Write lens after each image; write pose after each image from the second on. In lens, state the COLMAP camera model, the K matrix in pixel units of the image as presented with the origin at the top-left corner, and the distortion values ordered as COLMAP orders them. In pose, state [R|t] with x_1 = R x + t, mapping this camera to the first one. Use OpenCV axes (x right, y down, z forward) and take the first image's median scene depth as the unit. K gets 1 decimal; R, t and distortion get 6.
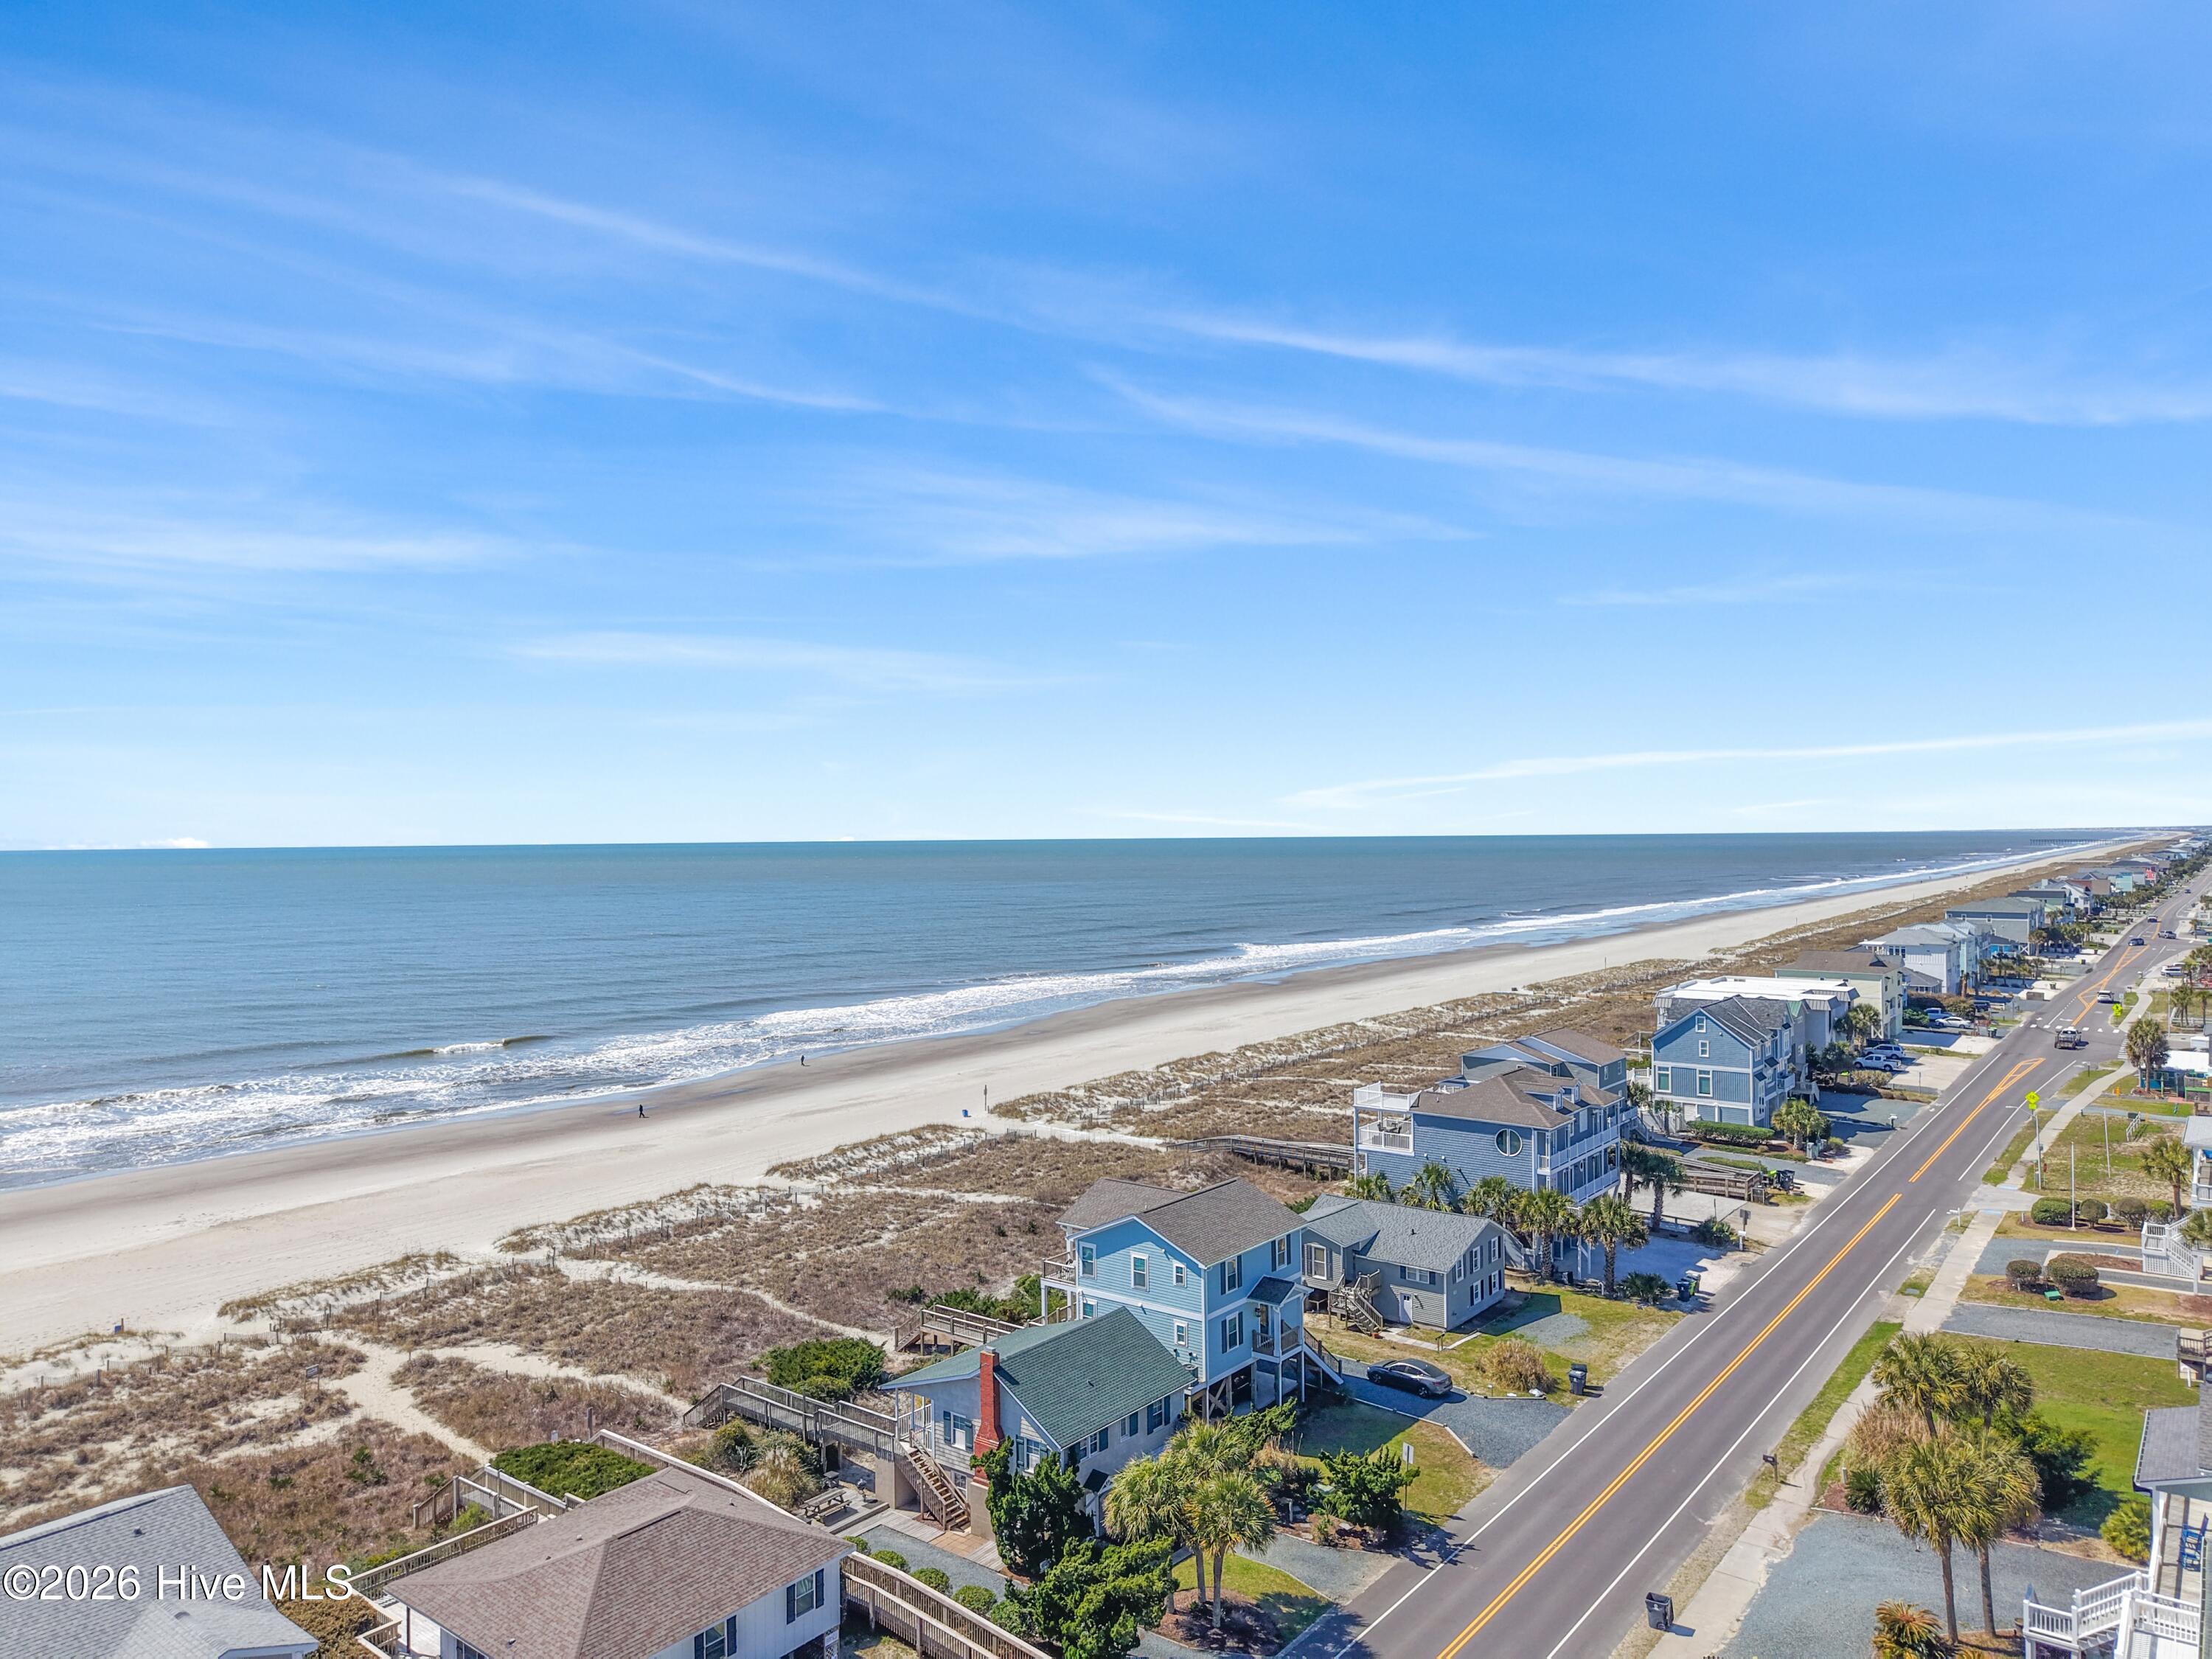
lens RADIAL K [[1504.1, 0, 1106.0], [0, 1504.1, 829.5], [0, 0, 1]] dist [0.001804, 0.002519]
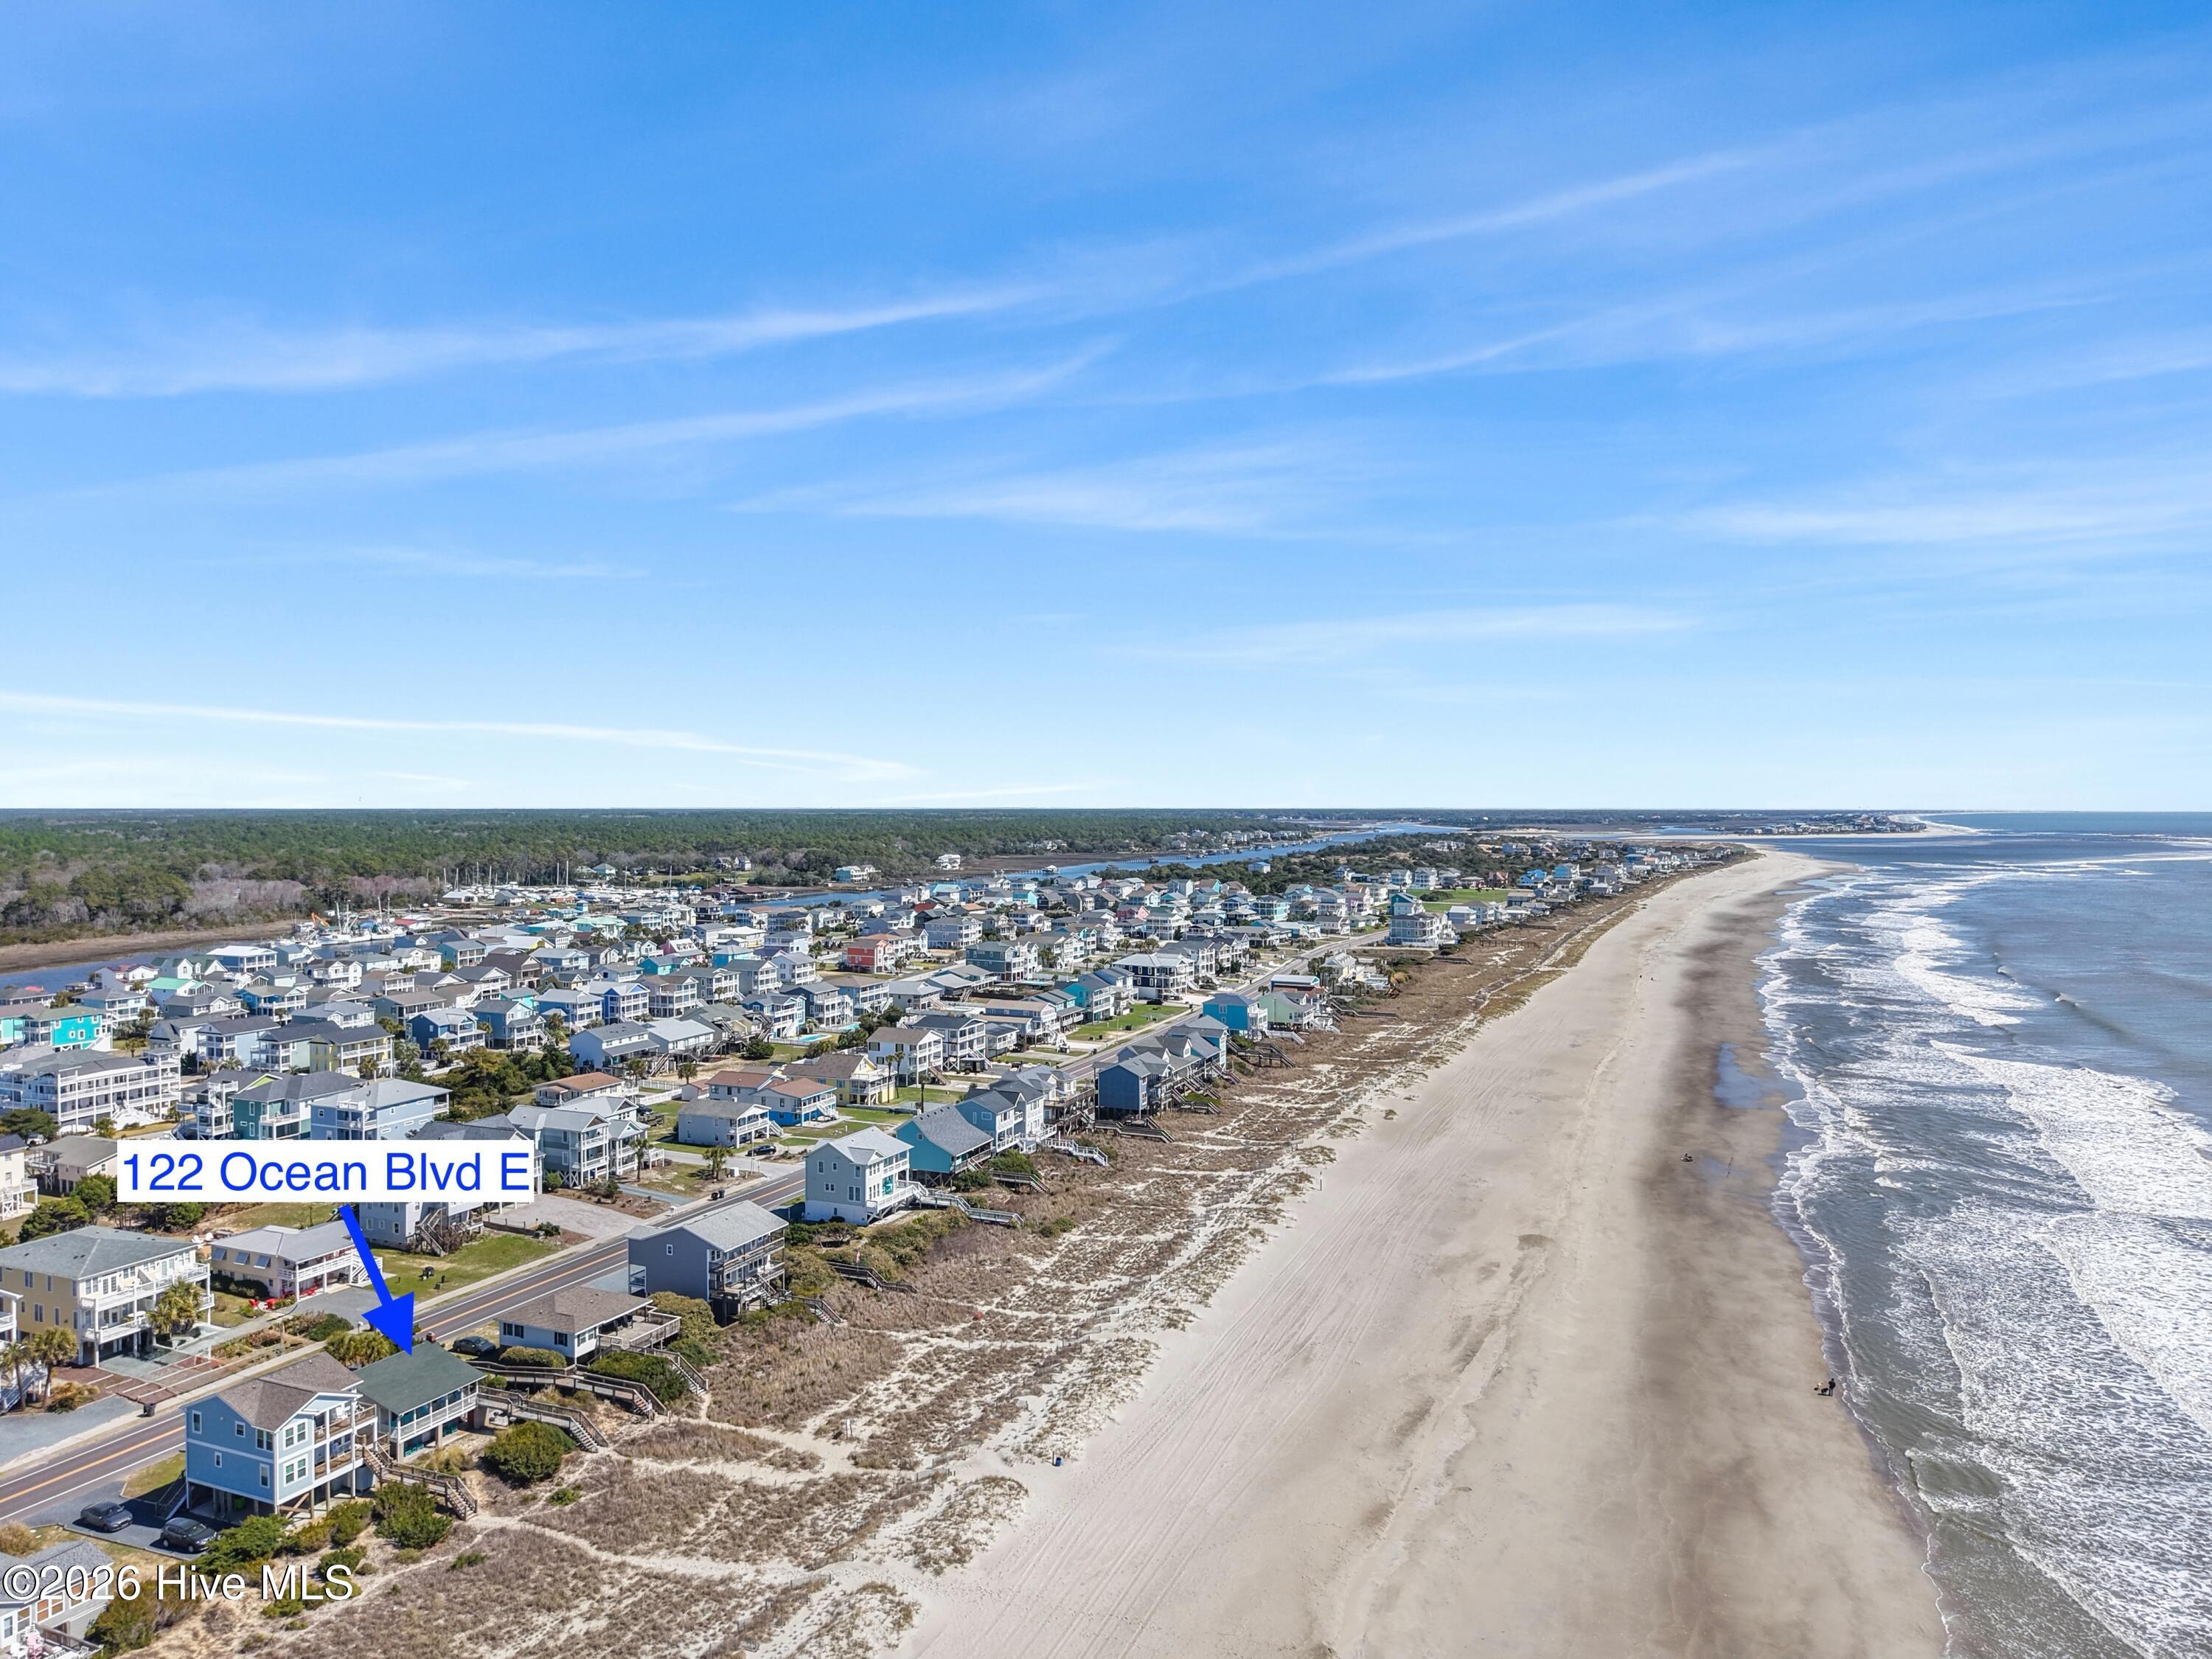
lens RADIAL K [[1492.2, 0, 1106.0], [0, 1492.2, 829.5], [0, 0, 1]] dist [0.004109, -0.005391]
pose [[-0.966292, 0.016486, -0.256920, -0.438558], [0.010084, 0.999605, 0.026216, -0.390556], [0.257251, 0.022741, -0.966077, 3.024767]]
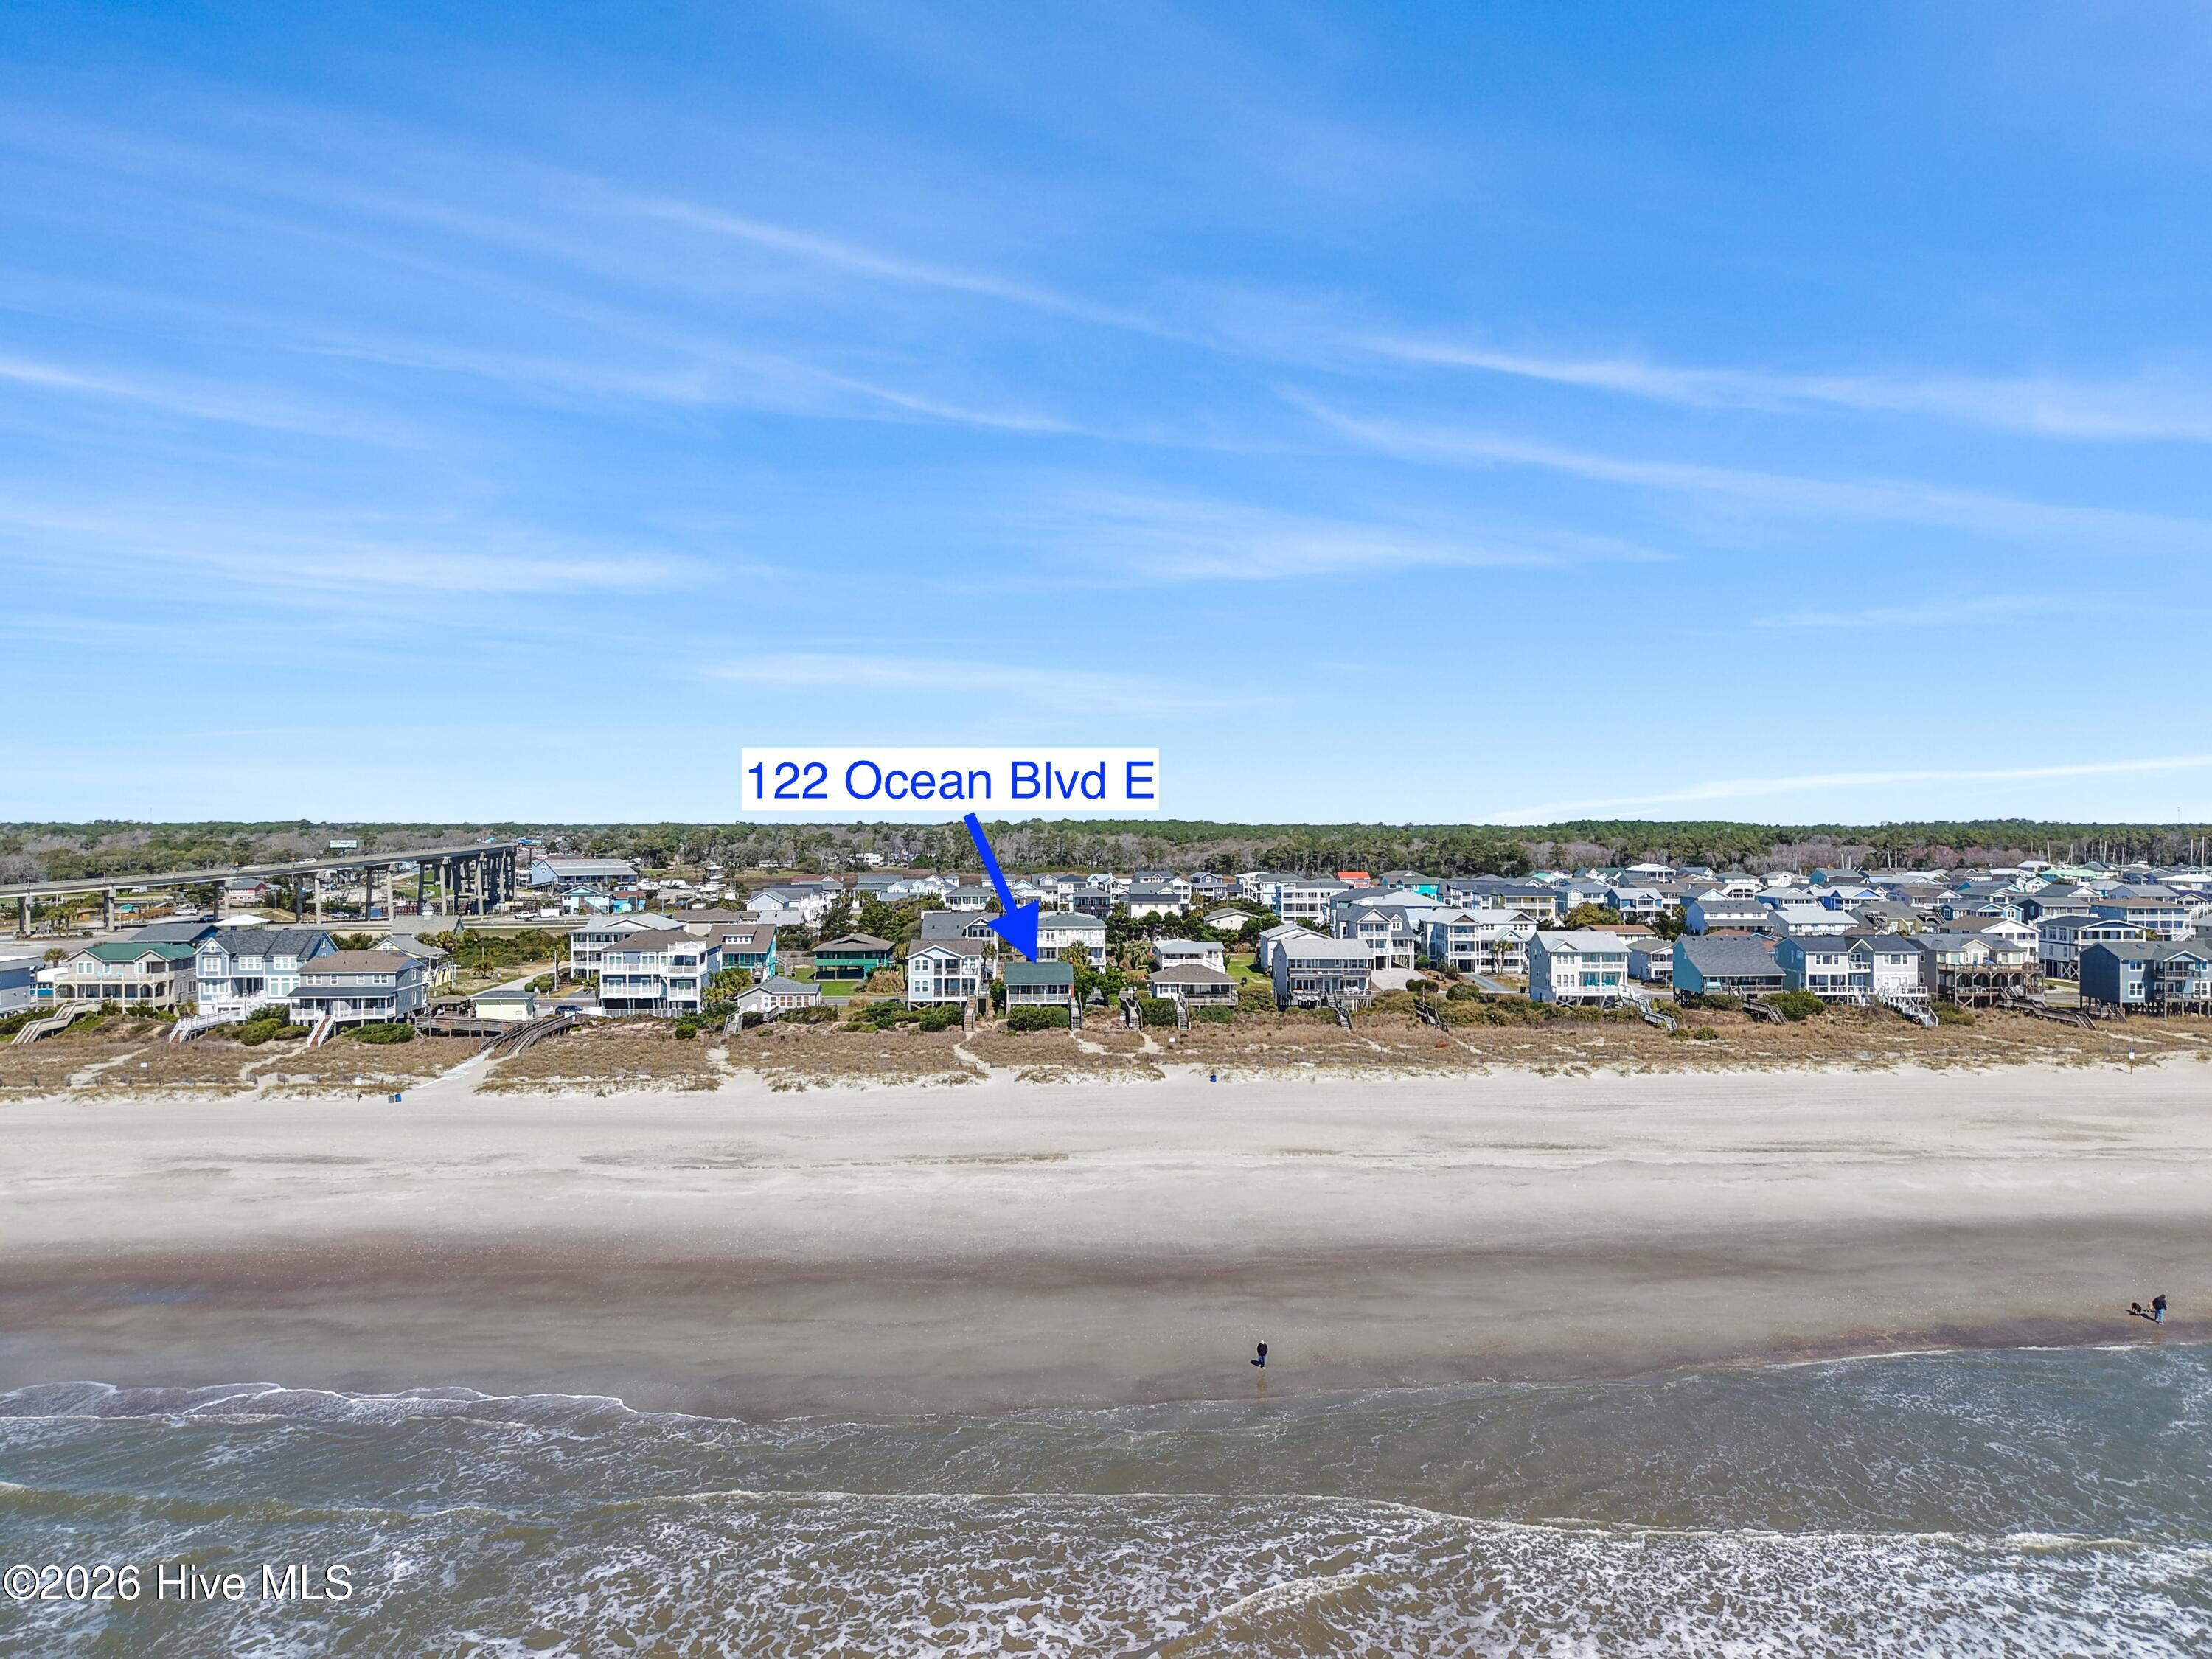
lens RADIAL K [[1492.2, 0, 1106.0], [0, 1492.2, 829.5], [0, 0, 1]] dist [0.004109, -0.005391]
pose [[-0.656189, 0.007413, 0.754560, -2.375391], [0.009833, 0.999951, -0.001272, 0.061525], [-0.754533, 0.006585, -0.656229, 2.817105]]
